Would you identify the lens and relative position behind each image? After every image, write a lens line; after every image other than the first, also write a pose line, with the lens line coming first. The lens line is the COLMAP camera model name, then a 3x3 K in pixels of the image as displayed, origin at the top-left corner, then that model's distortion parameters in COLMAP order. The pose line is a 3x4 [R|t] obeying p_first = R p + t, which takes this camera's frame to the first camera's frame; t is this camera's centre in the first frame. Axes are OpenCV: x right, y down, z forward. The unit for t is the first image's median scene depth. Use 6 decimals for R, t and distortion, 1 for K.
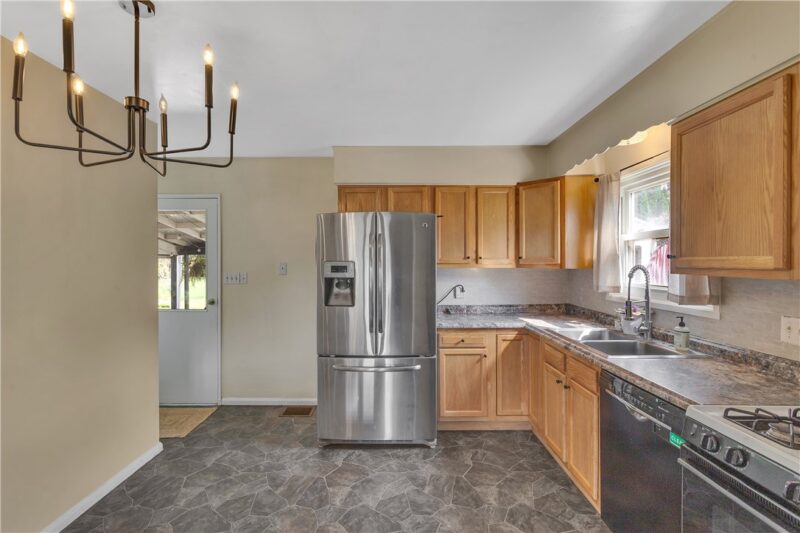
lens RADIAL K [[375.4, 0, 399.1], [0, 375.4, 265.5], [0, 0, 1]] dist [0.000088, 0.001954]
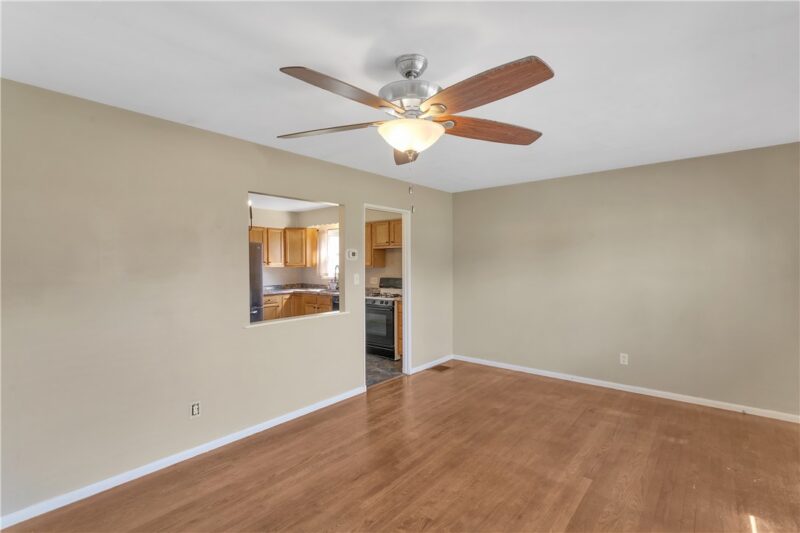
lens RADIAL K [[375.4, 0, 395.8], [0, 375.4, 264.0], [0, 0, 1]] dist [0.000088, 0.001954]
pose [[0.652672, -0.004868, 0.757625, -1.040263], [0.010023, 0.999947, -0.002210, 0.001356], [-0.757574, 0.009036, 0.652687, -1.025970]]
